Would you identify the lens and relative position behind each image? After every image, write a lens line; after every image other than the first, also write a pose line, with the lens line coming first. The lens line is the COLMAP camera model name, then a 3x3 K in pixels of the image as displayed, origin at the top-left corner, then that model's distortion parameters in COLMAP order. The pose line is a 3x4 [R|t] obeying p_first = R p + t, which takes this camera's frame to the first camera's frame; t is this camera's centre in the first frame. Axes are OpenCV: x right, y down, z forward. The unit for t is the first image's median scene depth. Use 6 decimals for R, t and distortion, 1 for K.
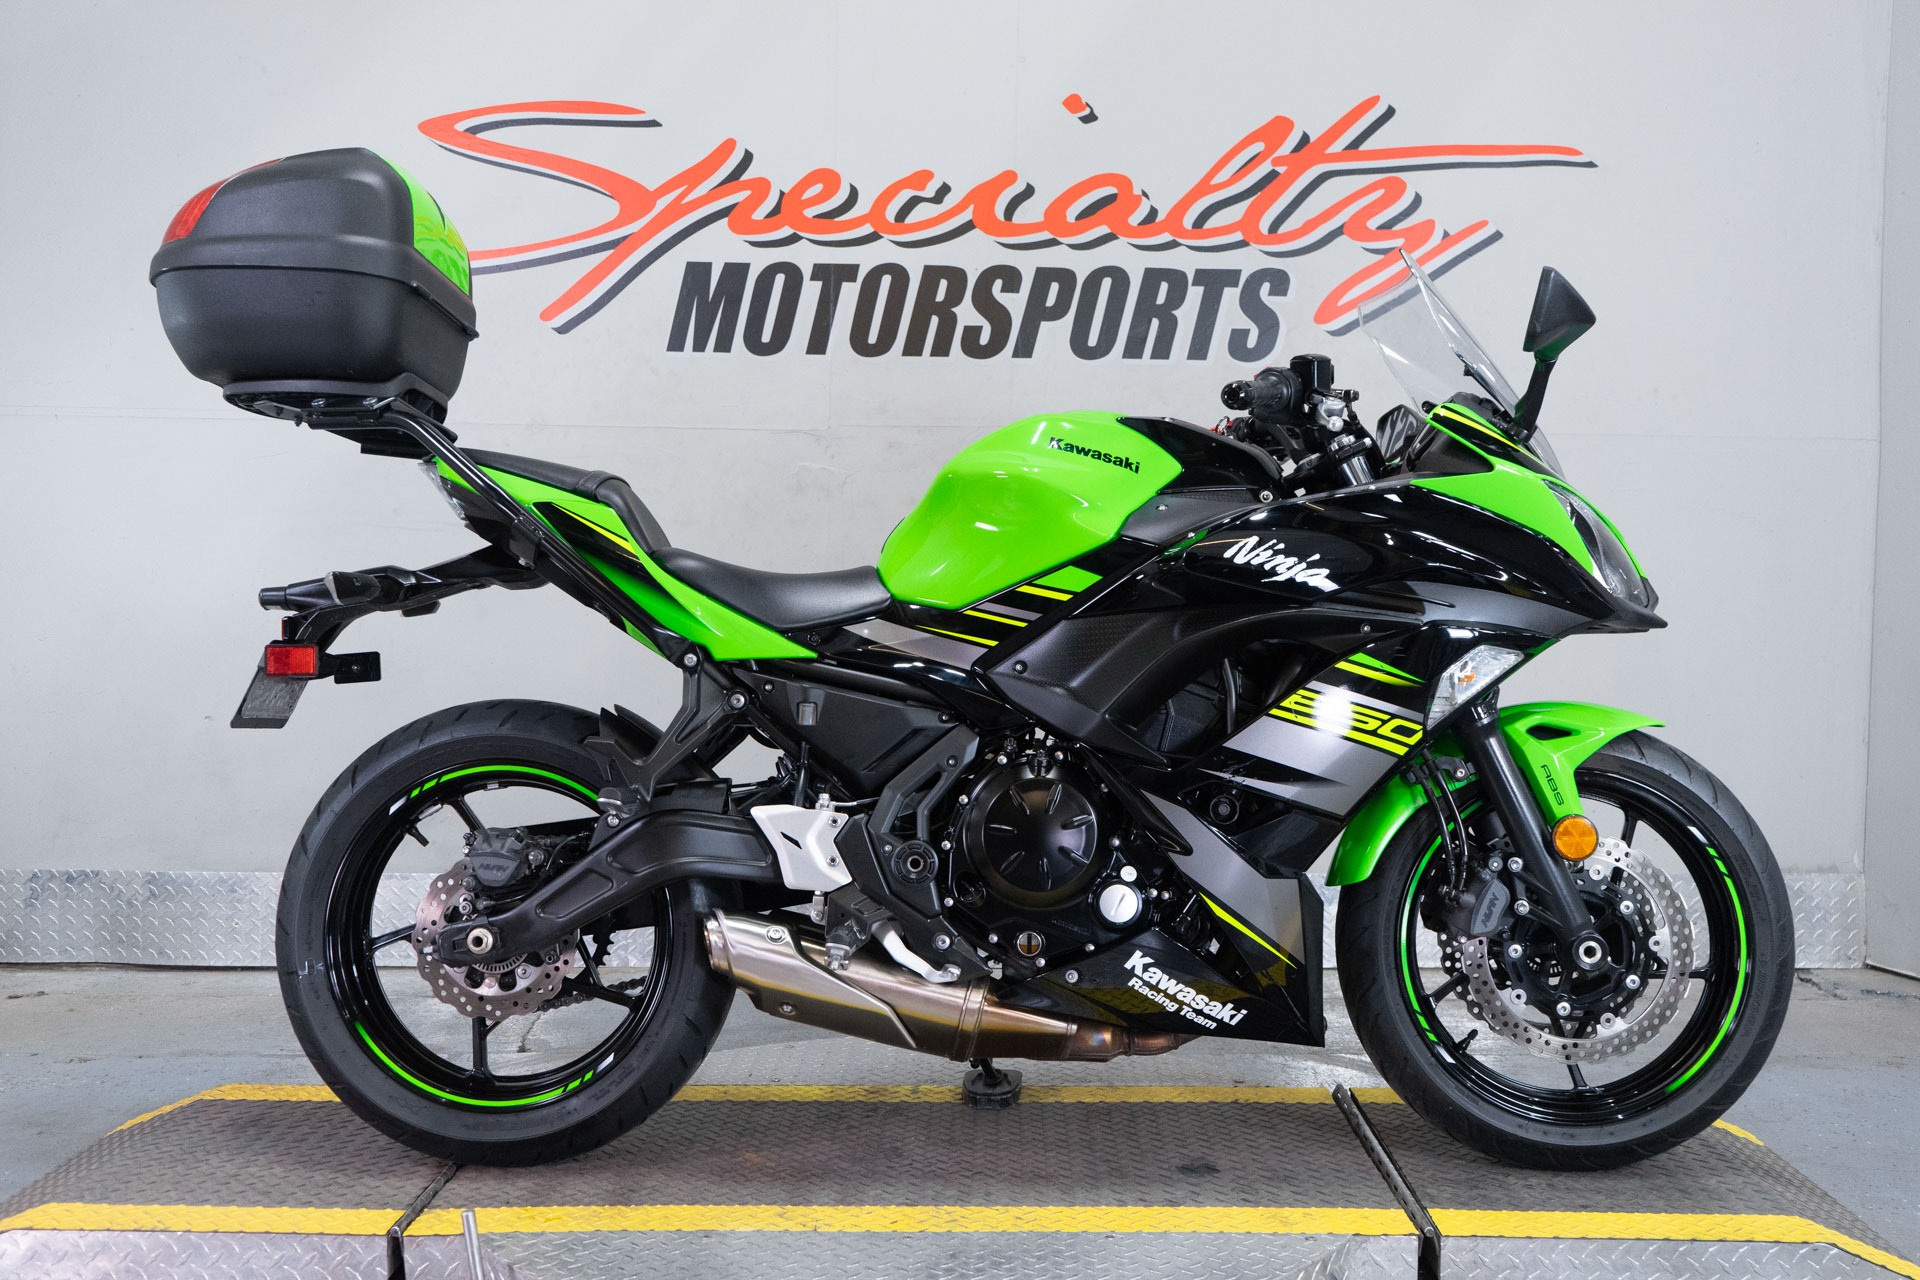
lens RADIAL K [[1969.2, 0, 962.8], [0, 1969.2, 627.7], [0, 0, 1]] dist [0.011757, 0.020137]
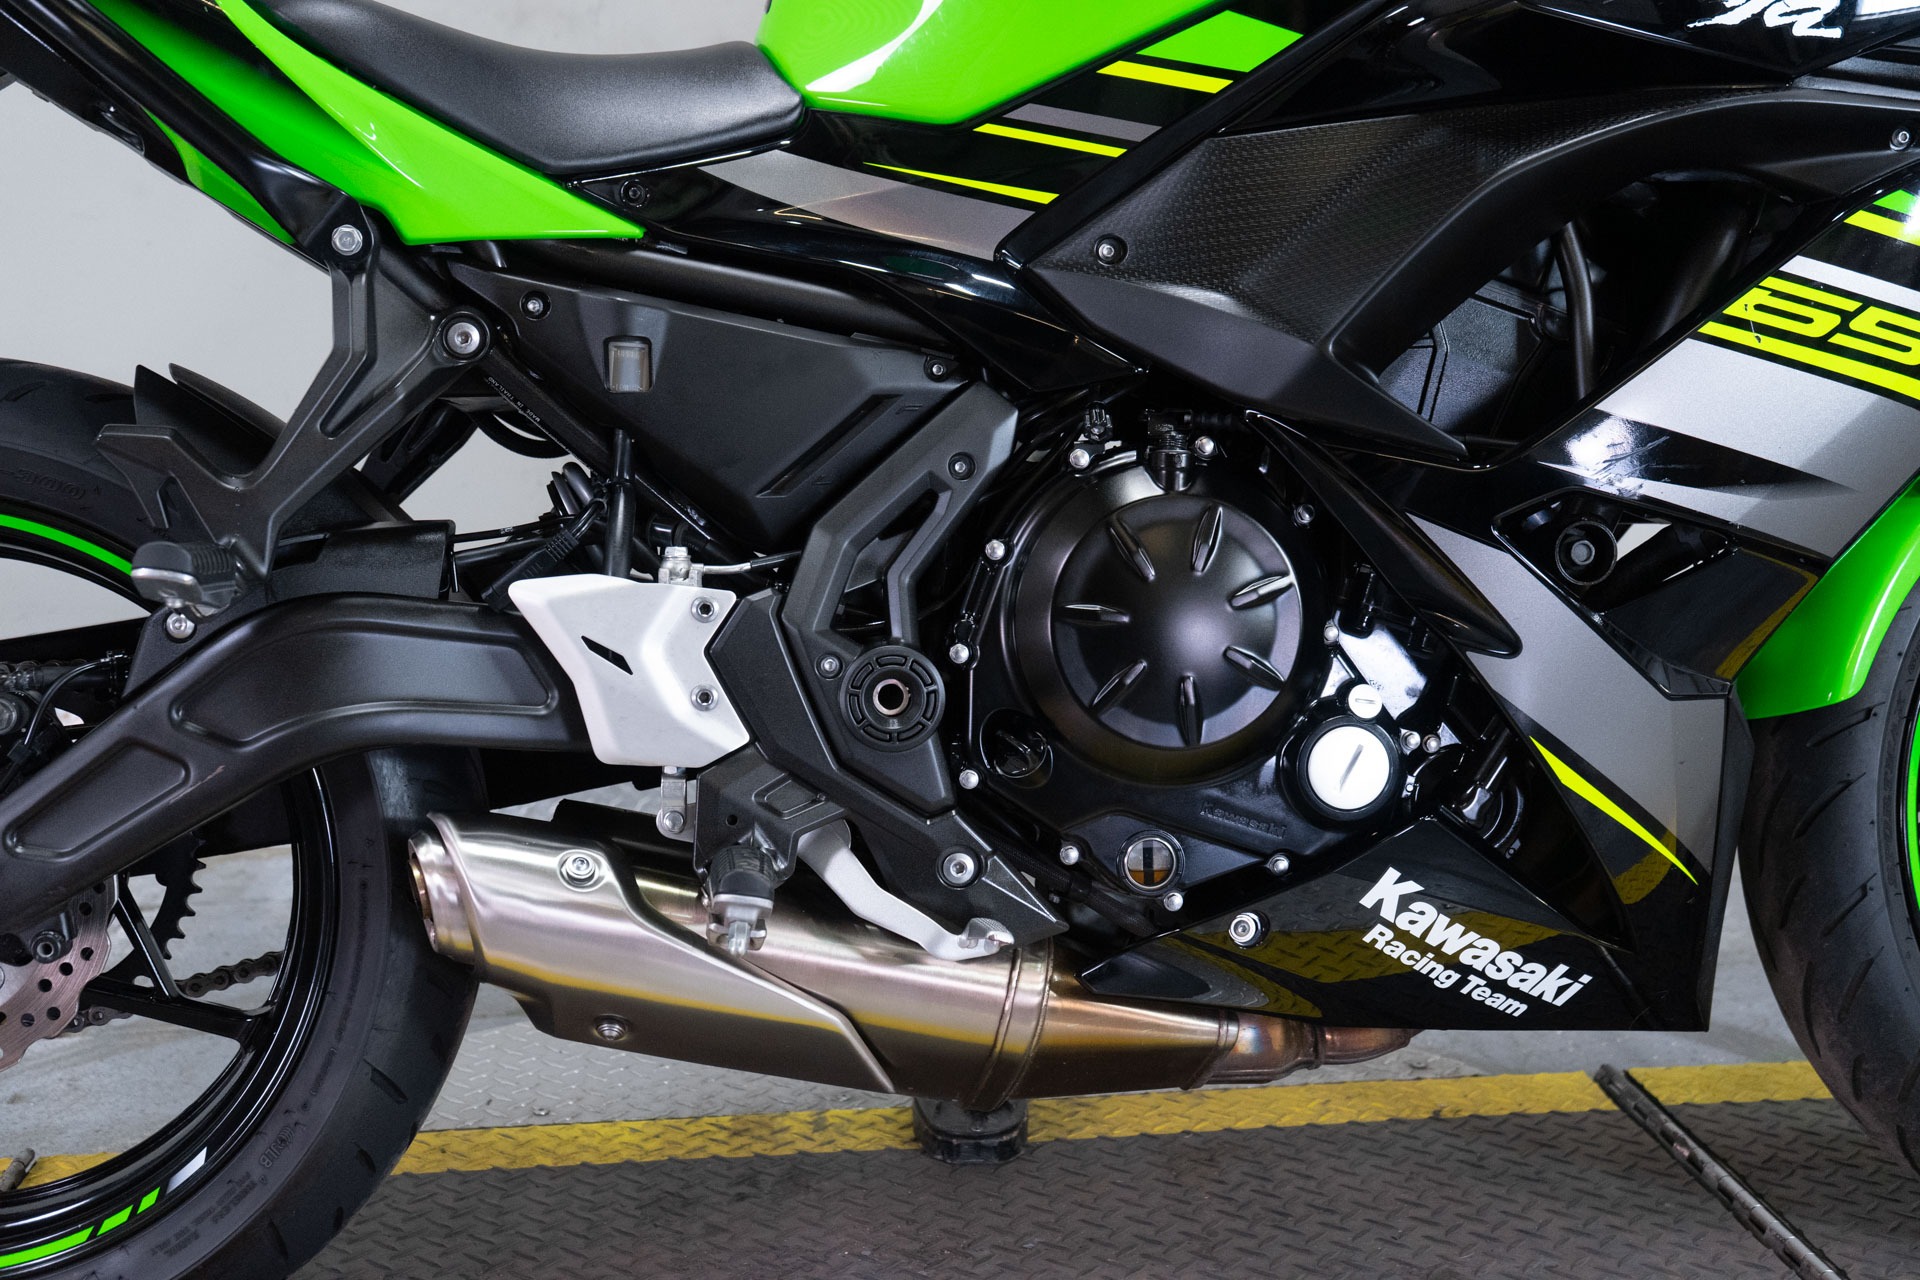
lens RADIAL K [[2295.7, 0, 950.2], [0, 2295.7, 647.8], [0, 0, 1]] dist [0.012482, 0.000085]
pose [[0.989119, -0.036618, 0.142489, -0.083895], [0.019198, 0.992374, 0.121763, 0.045557], [-0.145861, -0.117703, 0.982278, 0.486935]]
